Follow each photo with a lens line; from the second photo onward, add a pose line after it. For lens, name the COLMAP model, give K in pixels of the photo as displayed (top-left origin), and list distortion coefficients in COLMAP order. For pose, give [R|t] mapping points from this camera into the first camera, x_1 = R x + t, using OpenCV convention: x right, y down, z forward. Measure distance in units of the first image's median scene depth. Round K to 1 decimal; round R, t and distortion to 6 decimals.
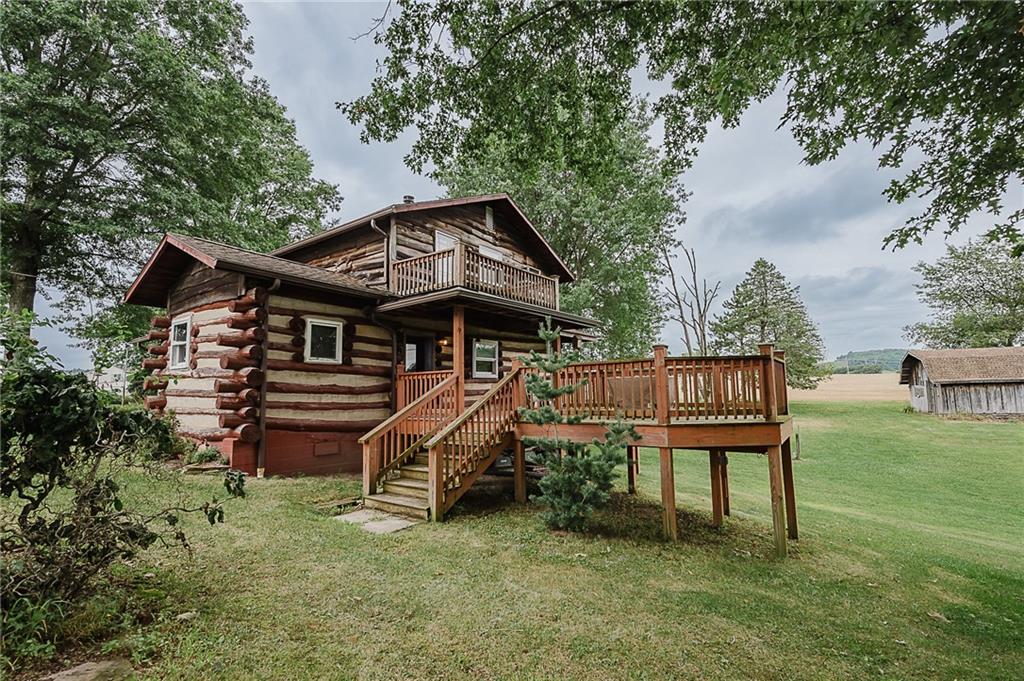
lens RADIAL K [[435.3, 0, 521.7], [0, 435.3, 351.8], [0, 0, 1]] dist [0.001339, 0.000072]
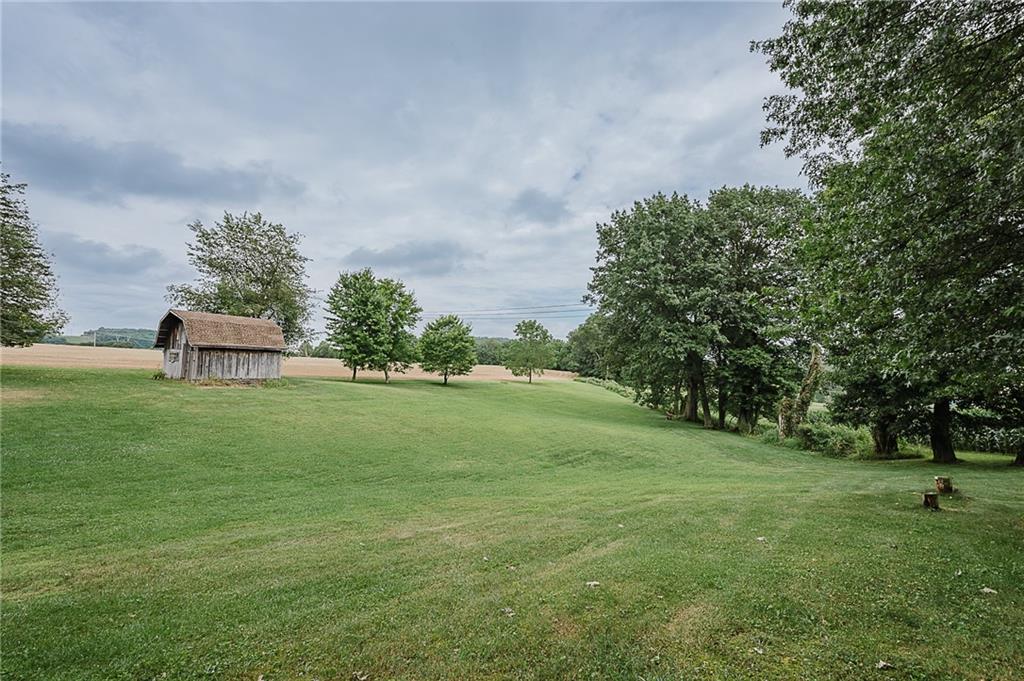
lens RADIAL K [[435.3, 0, 516.1], [0, 435.3, 344.8], [0, 0, 1]] dist [0.001339, 0.000072]
pose [[0.156226, 0.084226, 0.984124, 0.172245], [-0.113590, 0.991279, -0.066807, 0.056147], [-0.981168, -0.101350, 0.164431, 0.204812]]
